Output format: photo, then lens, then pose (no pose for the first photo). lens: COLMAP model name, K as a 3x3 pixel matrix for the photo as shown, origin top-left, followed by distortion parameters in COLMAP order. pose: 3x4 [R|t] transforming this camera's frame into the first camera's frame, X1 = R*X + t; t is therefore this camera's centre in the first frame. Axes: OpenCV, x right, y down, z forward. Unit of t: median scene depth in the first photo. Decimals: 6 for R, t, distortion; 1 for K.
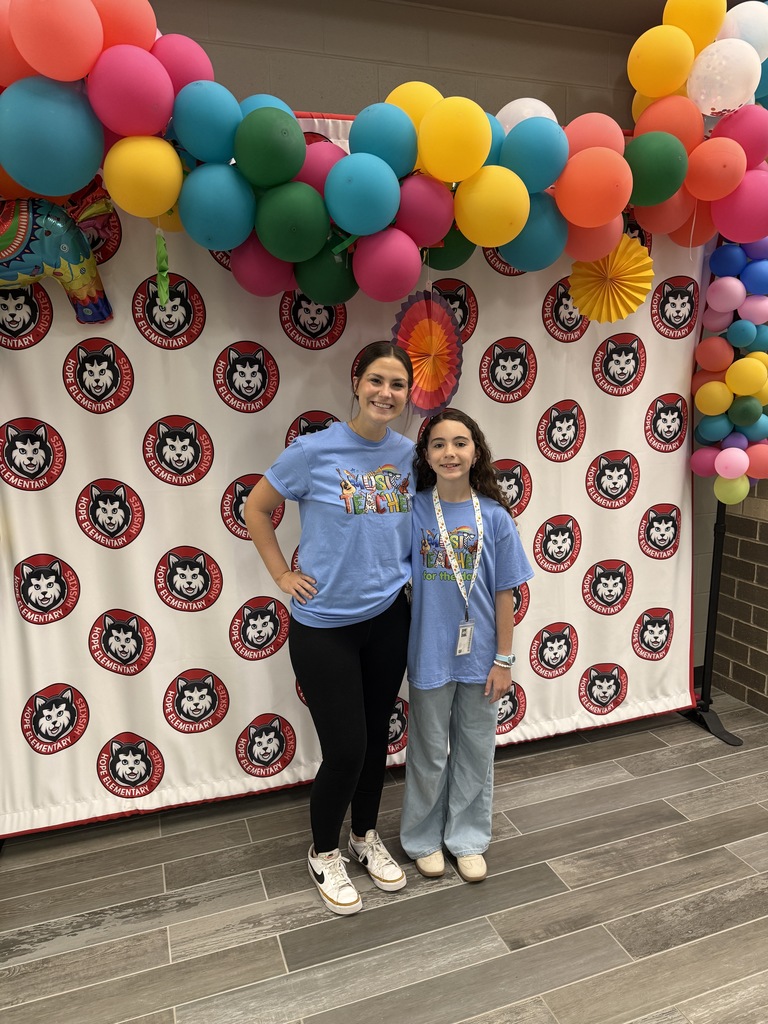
lens RADIAL K [[736.0, 0, 390.6], [0, 736.0, 517.2], [0, 0, 1]] dist [0.018296, -0.021781]
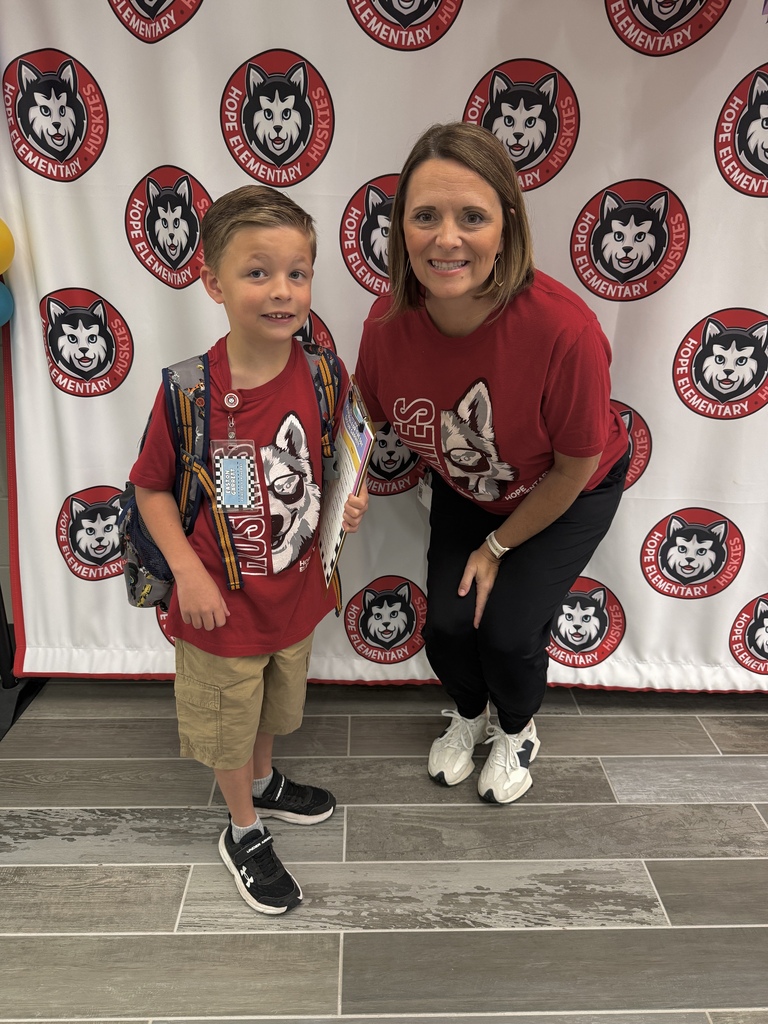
lens RADIAL K [[736.0, 0, 392.0], [0, 736.0, 508.2], [0, 0, 1]] dist [0.018296, -0.021781]
pose [[0.949137, 0.149213, -0.277263, 0.003581], [-0.095264, 0.975397, 0.198812, 0.081923], [0.300106, -0.162287, 0.940000, 0.423419]]
